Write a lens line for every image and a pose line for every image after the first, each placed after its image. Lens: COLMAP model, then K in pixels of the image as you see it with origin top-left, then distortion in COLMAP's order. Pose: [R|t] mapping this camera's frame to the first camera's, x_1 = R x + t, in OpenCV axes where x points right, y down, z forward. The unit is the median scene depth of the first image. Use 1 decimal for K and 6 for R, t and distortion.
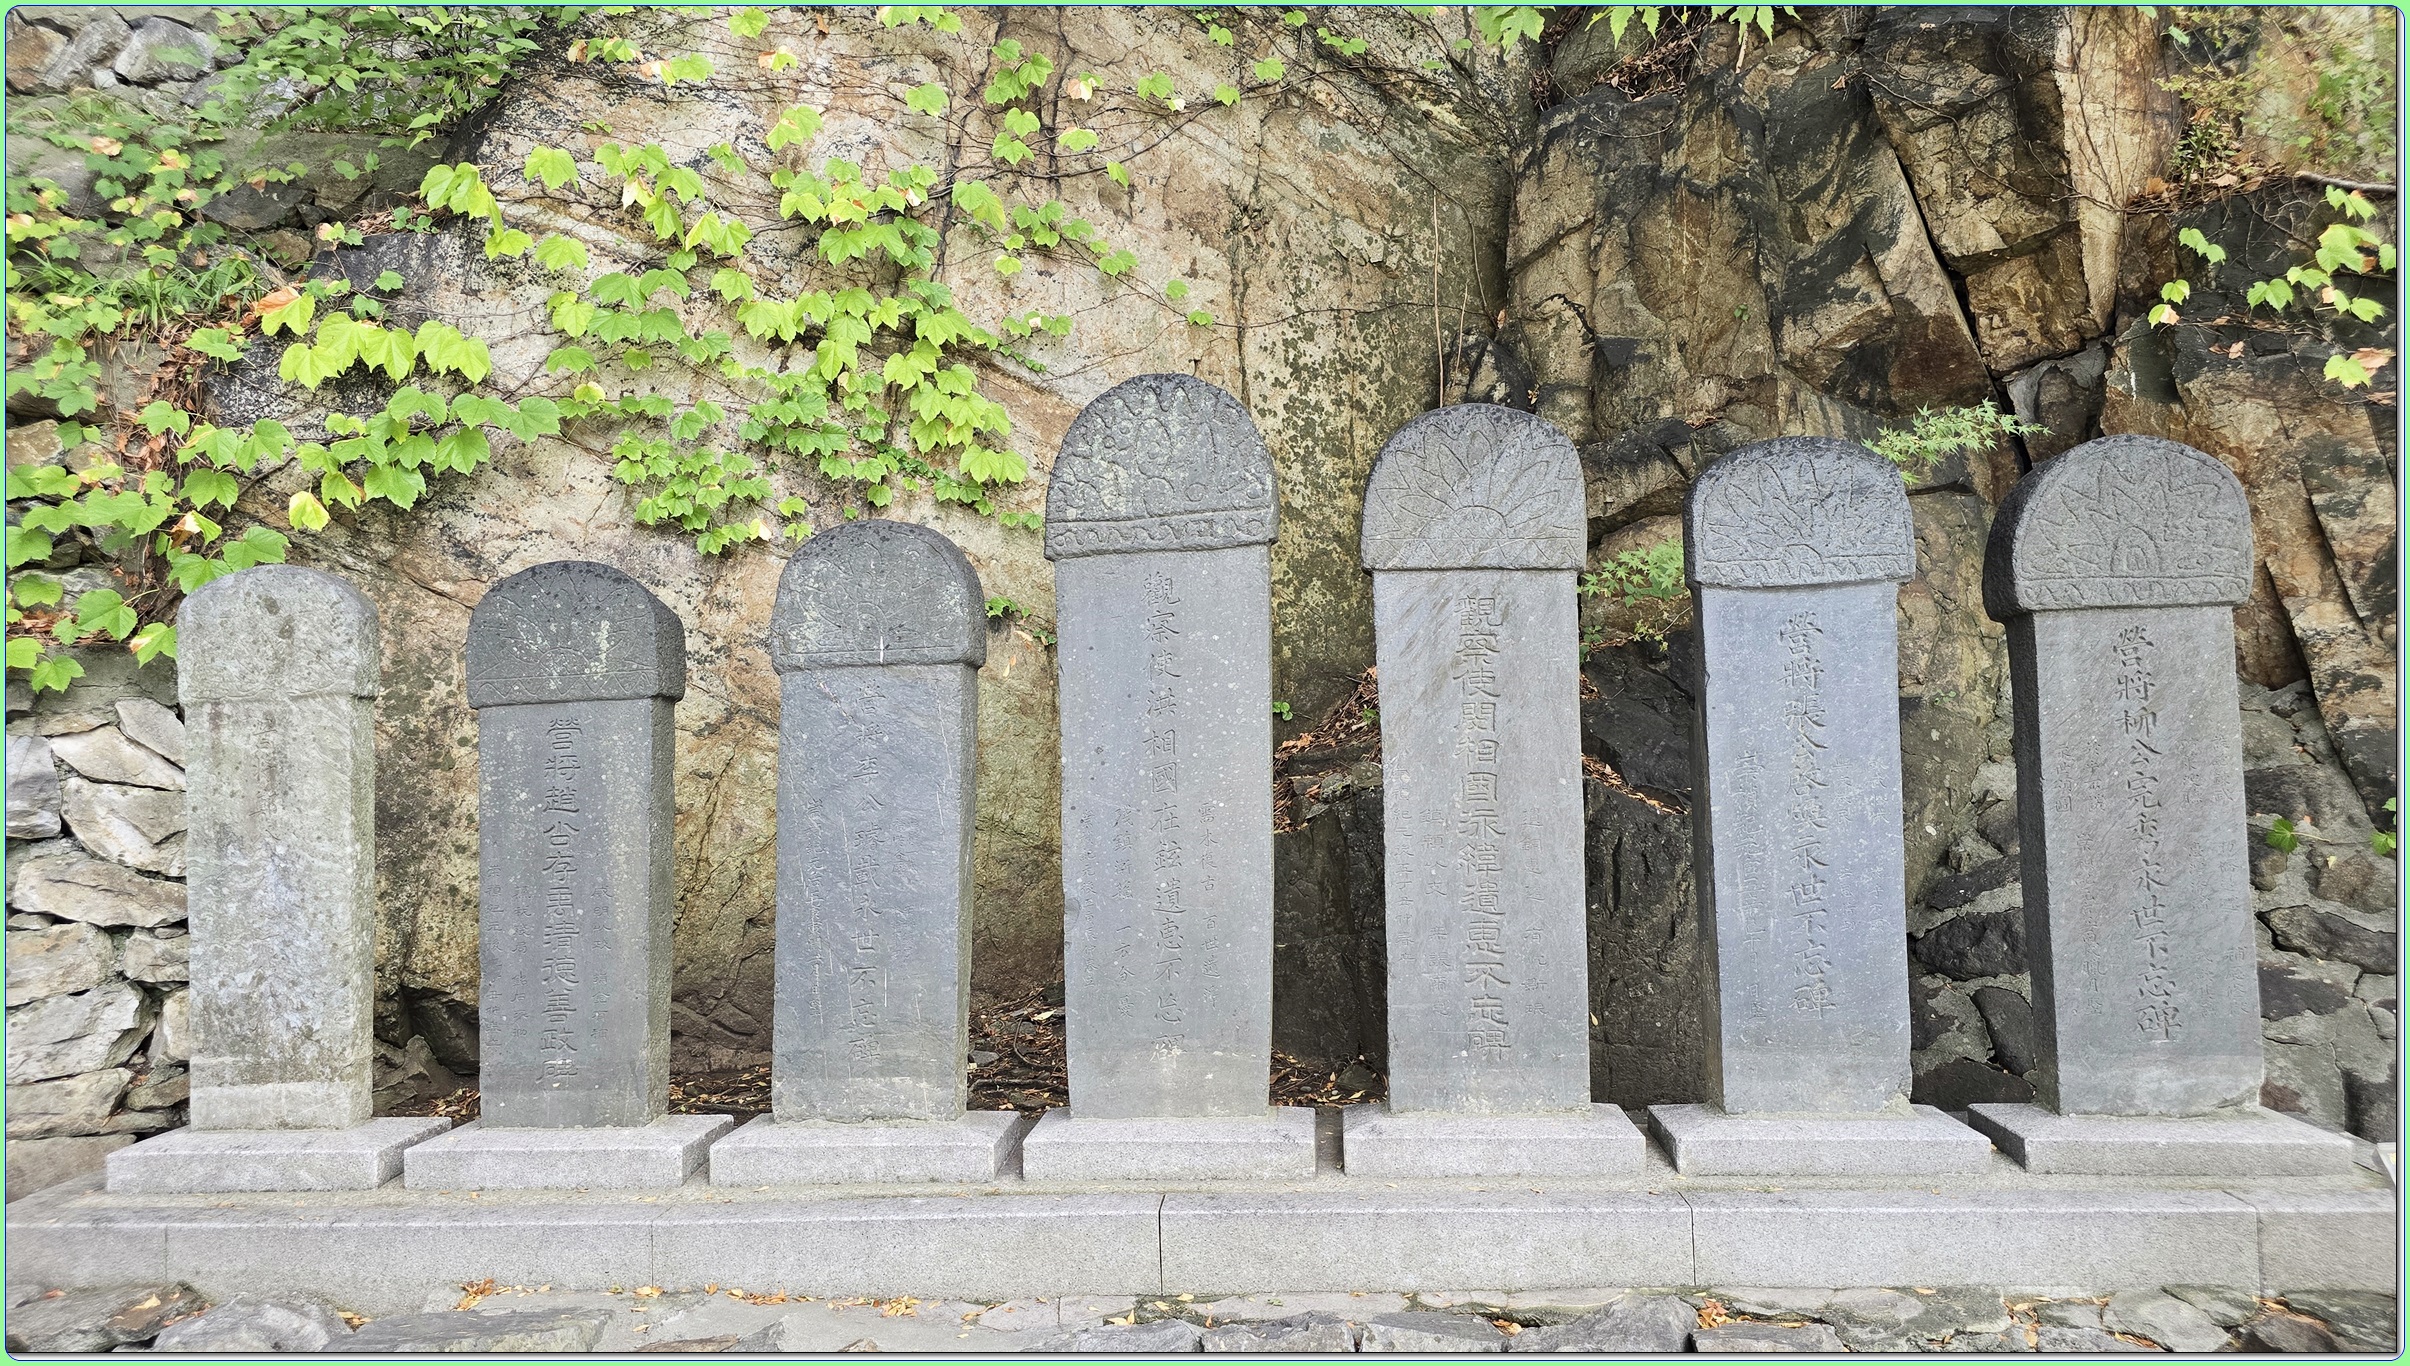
lens RADIAL K [[1609.2, 0, 1205.0], [0, 1609.2, 683.0], [0, 0, 1]] dist [0.130120, -0.149464]
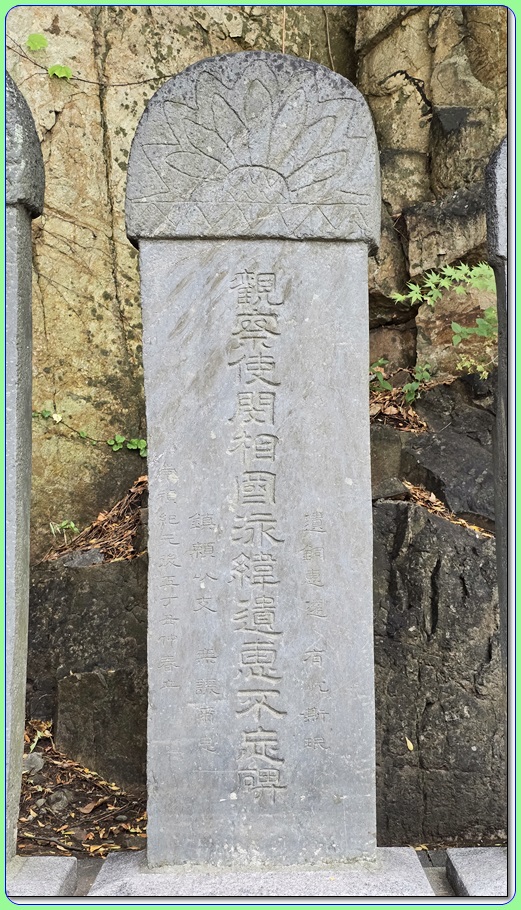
lens RADIAL K [[1163.0, 0, 260.5], [0, 1163.0, 455.0], [0, 0, 1]] dist [0.153991, -0.283124]
pose [[0.998384, 0.009359, 0.056055, 0.093563], [-0.008305, 0.999785, -0.019000, 0.039983], [-0.056221, 0.018504, 0.998247, 0.253437]]
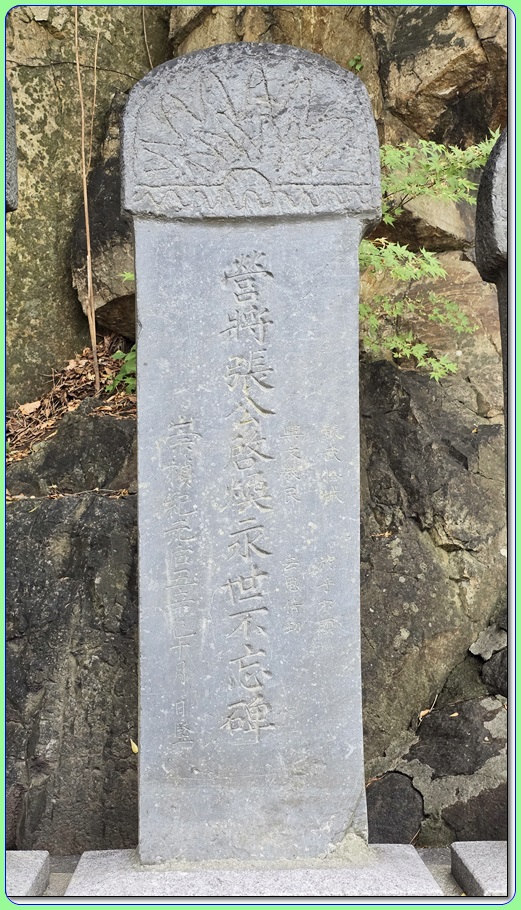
lens RADIAL K [[1163.0, 0, 260.5], [0, 1163.0, 455.0], [0, 0, 1]] dist [0.153991, -0.283124]
pose [[0.996252, 0.017591, 0.084687, 0.216936], [-0.014353, 0.999148, -0.038688, 0.056222], [-0.085295, 0.037328, 0.995656, 0.275889]]
